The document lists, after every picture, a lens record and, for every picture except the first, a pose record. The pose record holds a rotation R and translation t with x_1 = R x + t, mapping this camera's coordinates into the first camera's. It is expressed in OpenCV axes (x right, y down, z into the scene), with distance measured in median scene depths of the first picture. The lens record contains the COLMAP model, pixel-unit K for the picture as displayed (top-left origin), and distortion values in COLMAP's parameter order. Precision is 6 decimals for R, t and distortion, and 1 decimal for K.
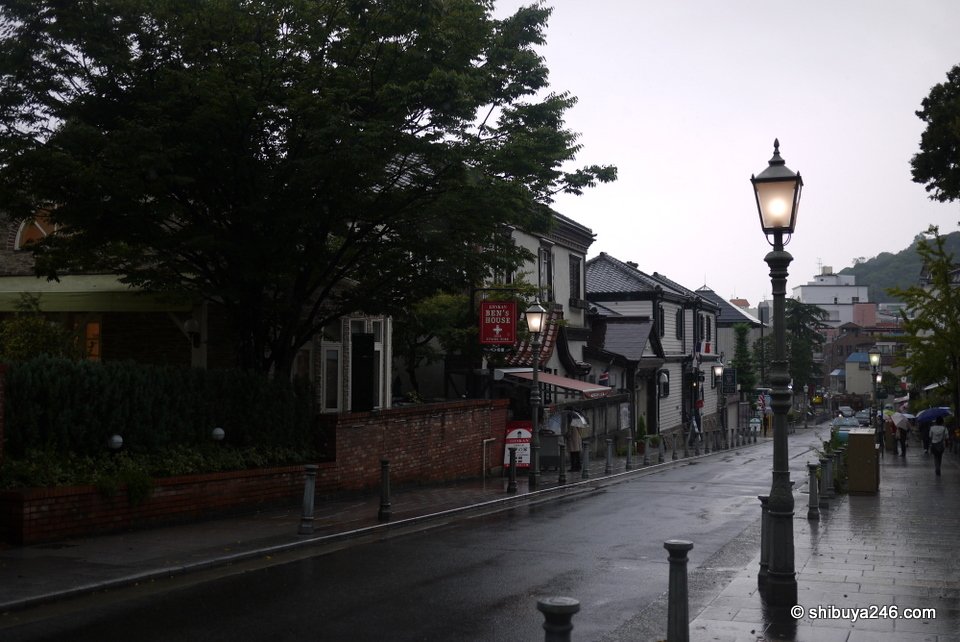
lens RADIAL K [[1065.2, 0, 480.7], [0, 1065.2, 322.7], [0, 0, 1]] dist [-0.013819, 0.000000]
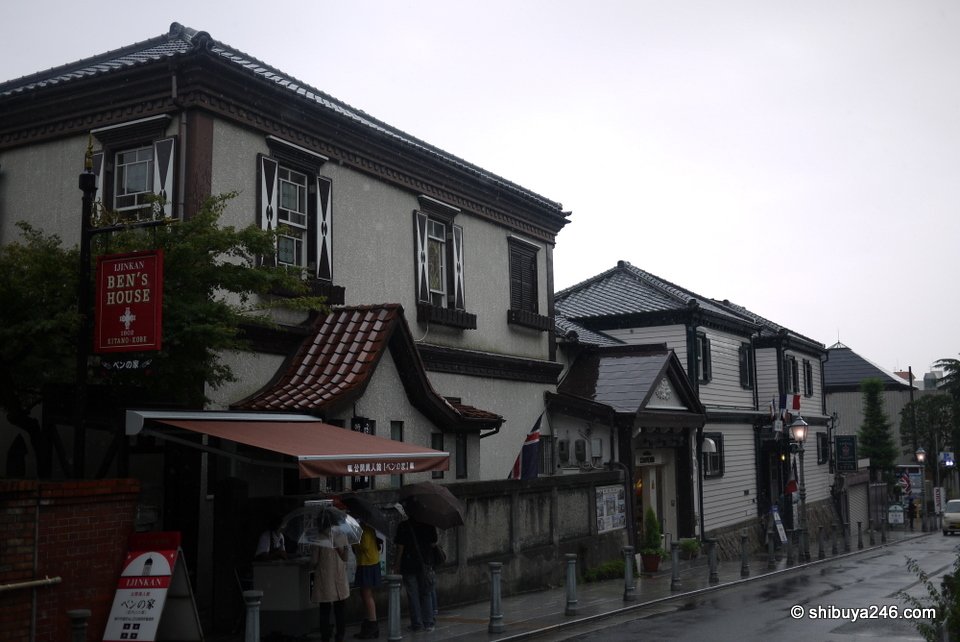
lens RADIAL K [[1065.2, 0, 478.4], [0, 1065.2, 316.6], [0, 0, 1]] dist [-0.013819, 0.000000]
pose [[0.989160, -0.033598, -0.142944, 0.127321], [0.021303, 0.996008, -0.086690, 0.026960], [0.145286, 0.082705, 0.985927, 0.345500]]
